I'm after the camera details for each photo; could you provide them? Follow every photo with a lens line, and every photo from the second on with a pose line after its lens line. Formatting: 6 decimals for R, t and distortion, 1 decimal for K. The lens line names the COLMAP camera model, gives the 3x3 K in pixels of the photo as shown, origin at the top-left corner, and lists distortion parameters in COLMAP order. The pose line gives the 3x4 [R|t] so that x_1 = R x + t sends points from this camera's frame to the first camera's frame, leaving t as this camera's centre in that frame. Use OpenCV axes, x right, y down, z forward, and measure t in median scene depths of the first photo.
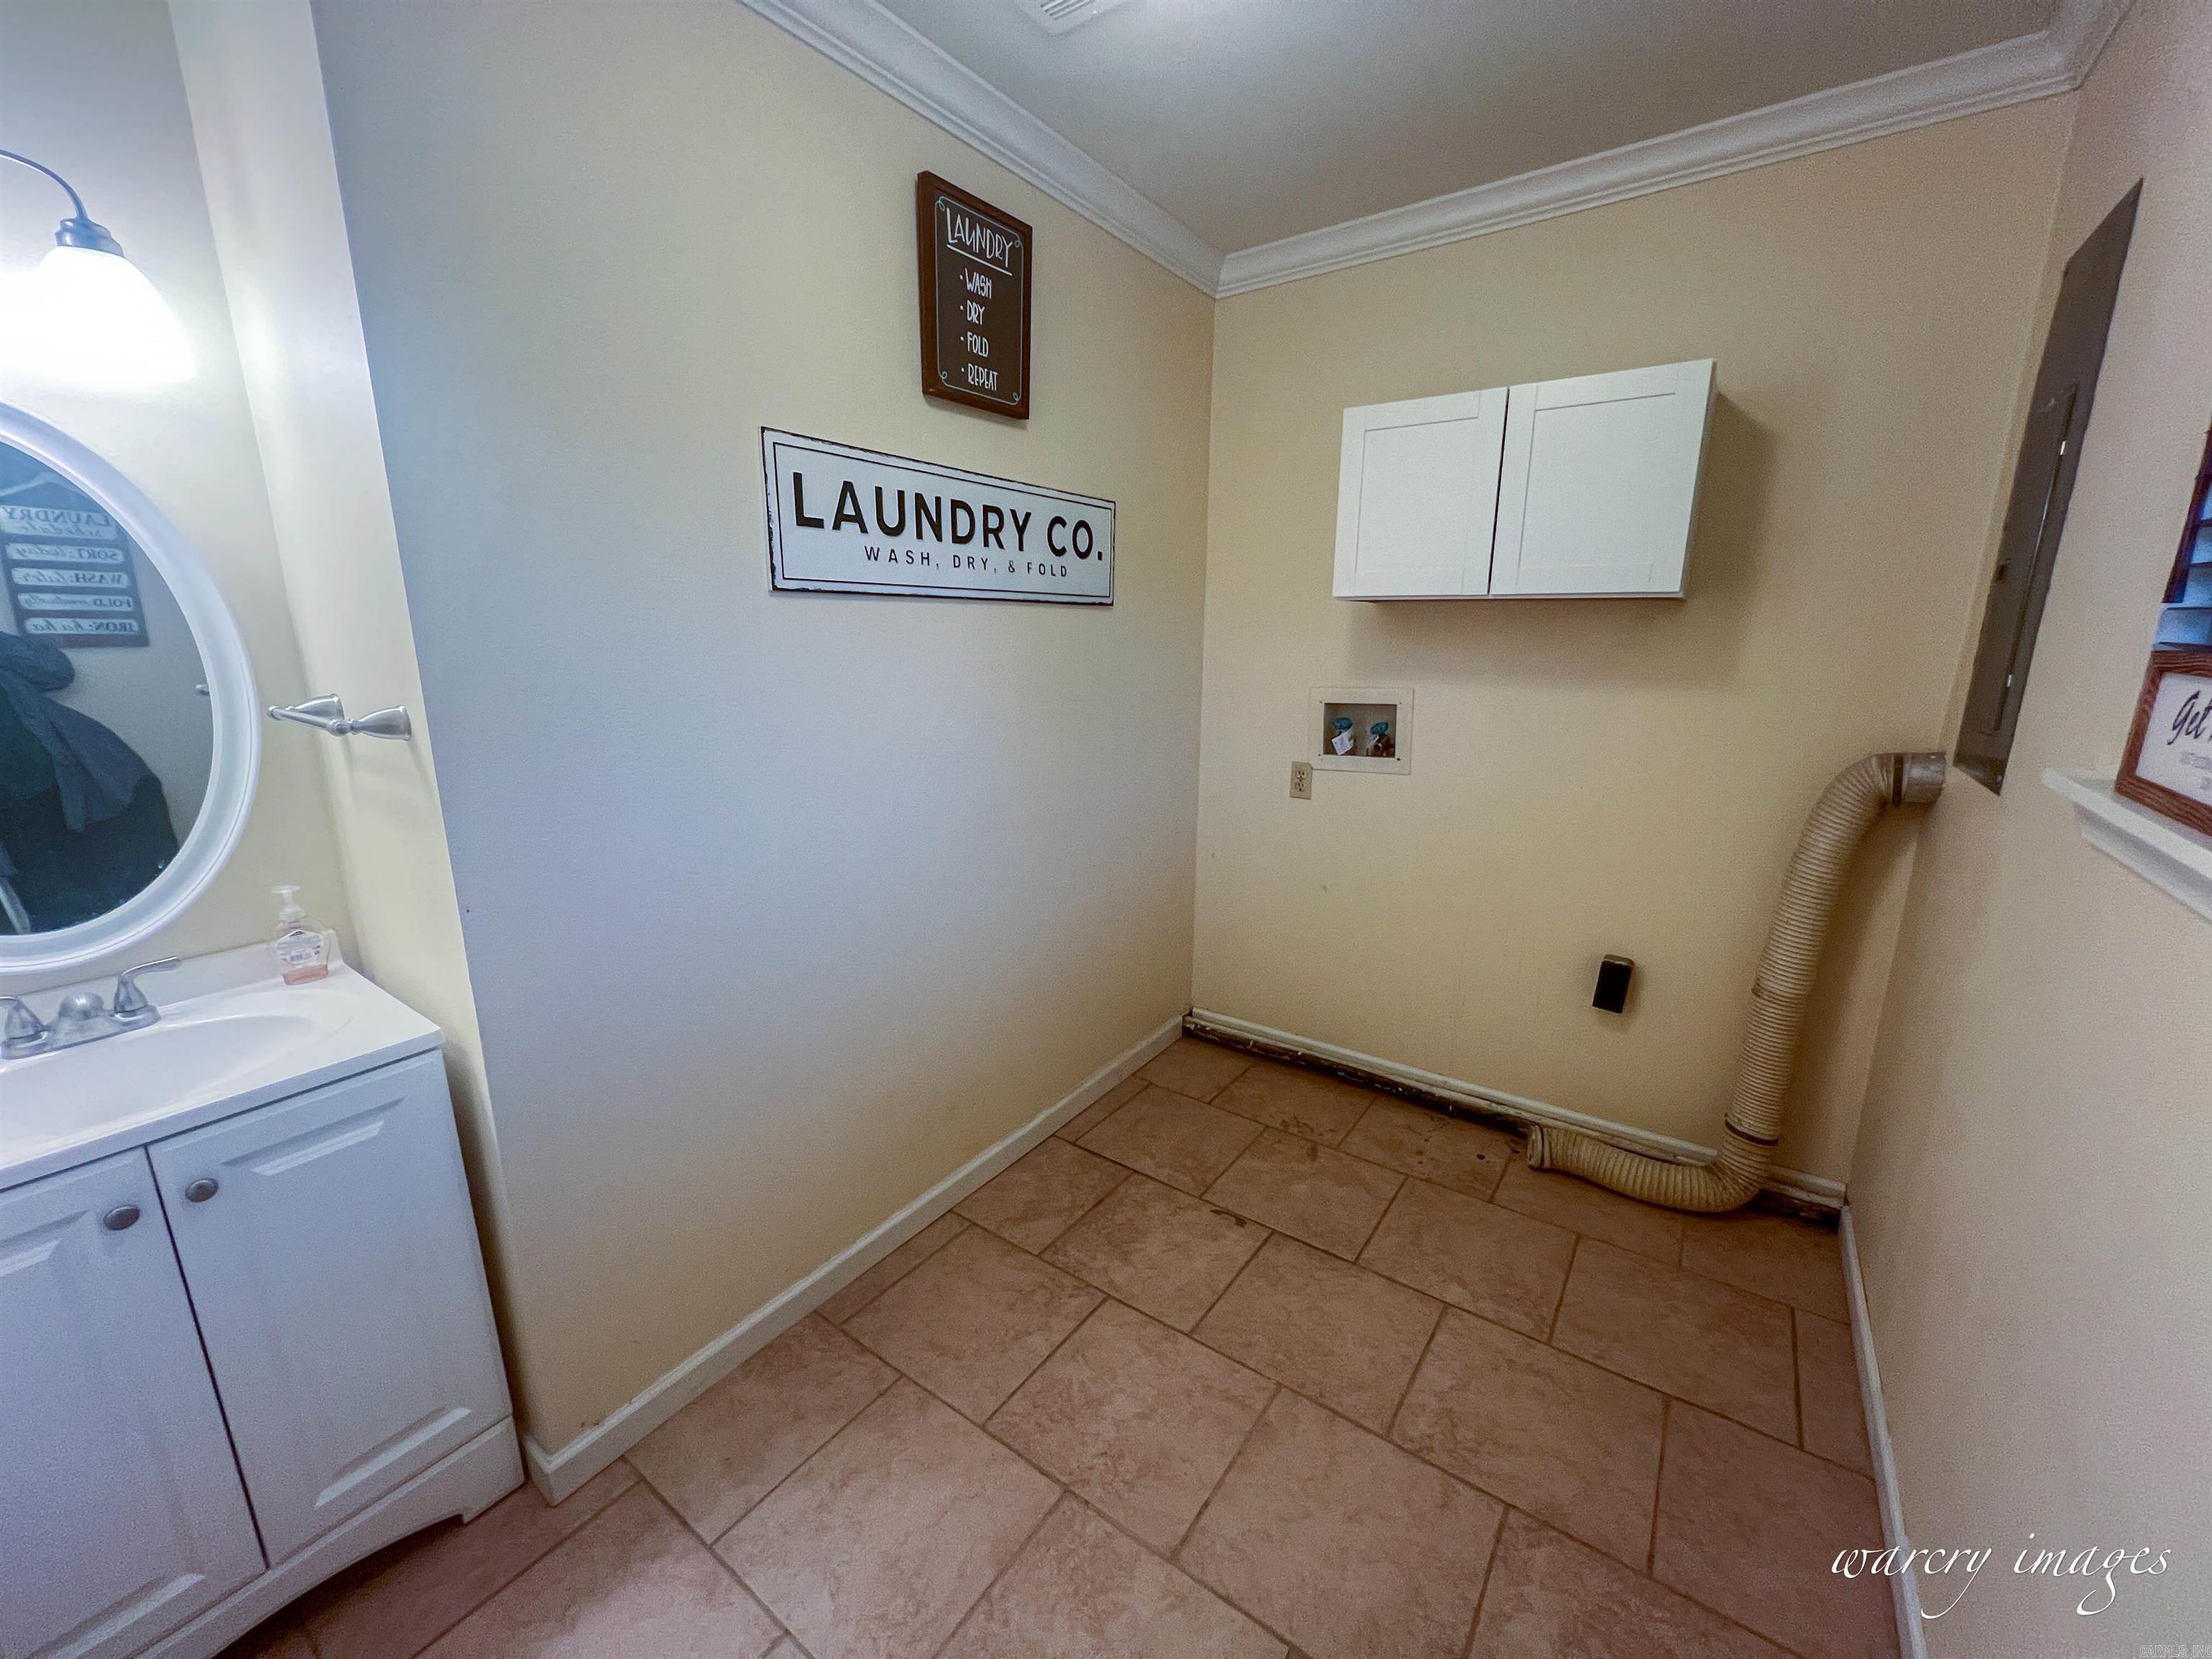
lens RADIAL K [[883.0, 0, 1103.4], [0, 883.0, 825.3], [0, 0, 1]] dist [-0.003924, 0.001216]
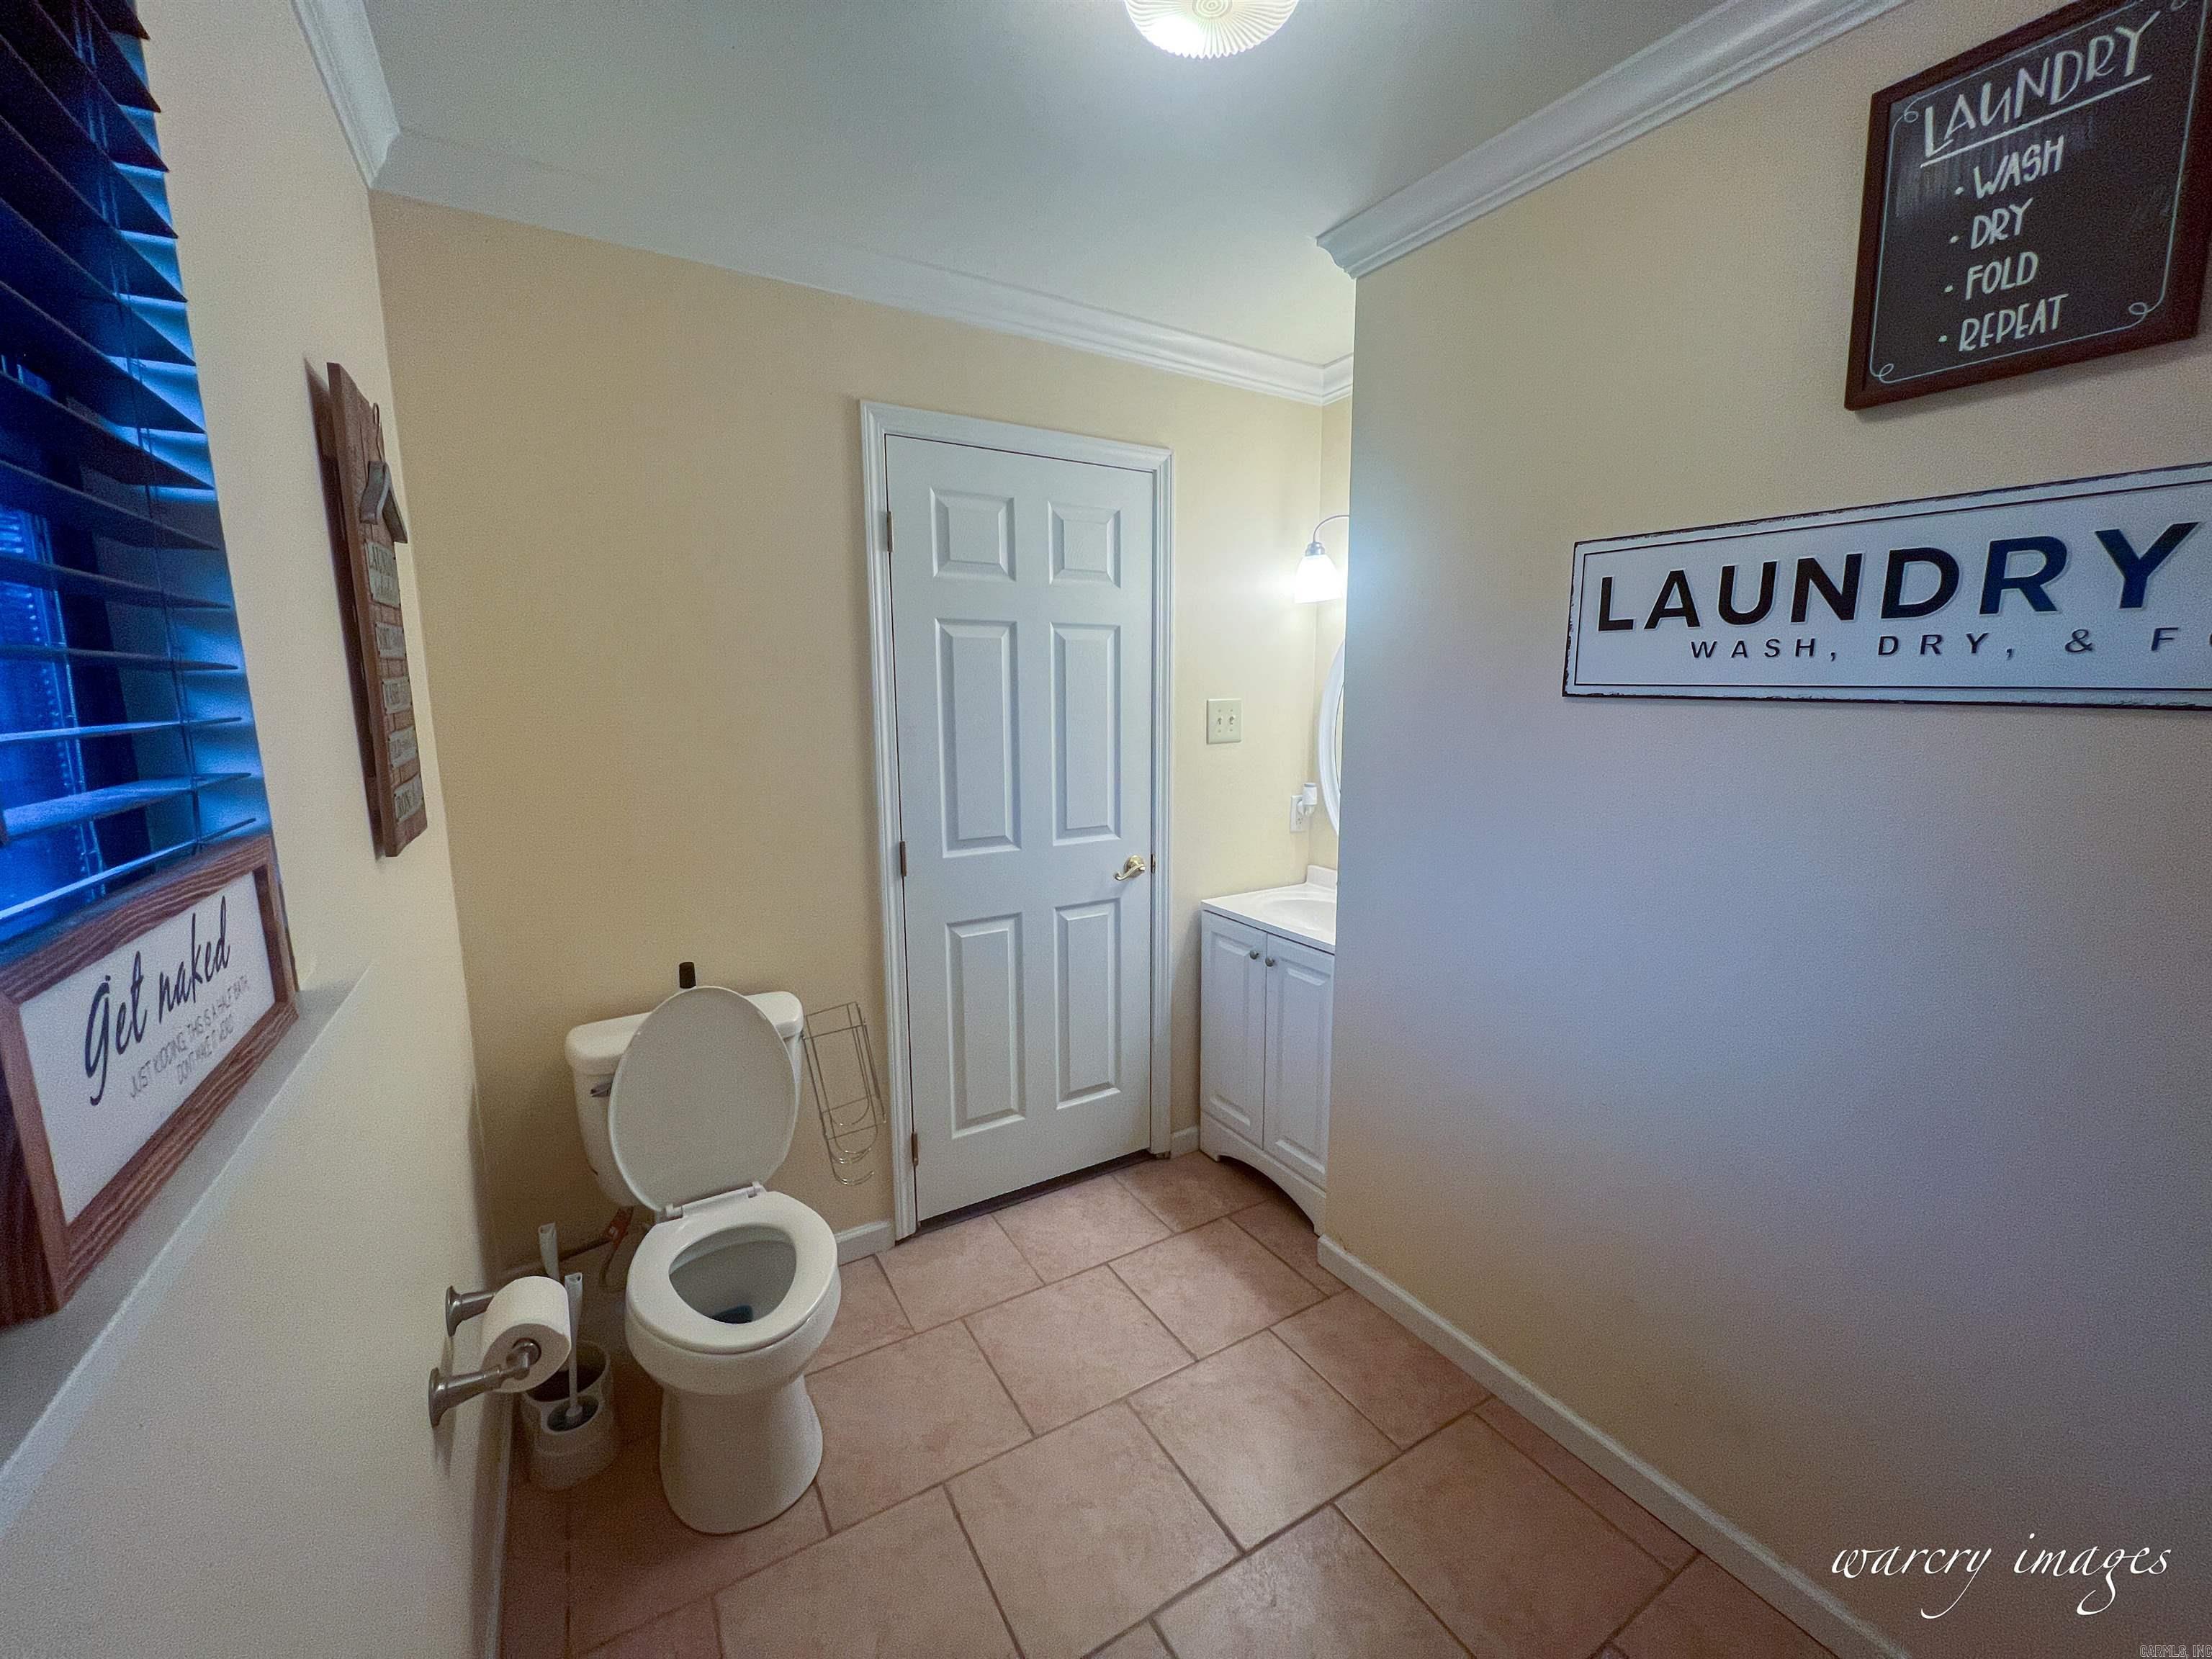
lens RADIAL K [[883.0, 0, 1106.9], [0, 883.0, 825.1], [0, 0, 1]] dist [-0.003924, 0.001216]
pose [[-0.394223, 0.149290, -0.906808, 0.732848], [-0.200778, 0.948891, 0.243504, -0.247372], [0.896815, 0.278062, -0.344100, 0.850269]]
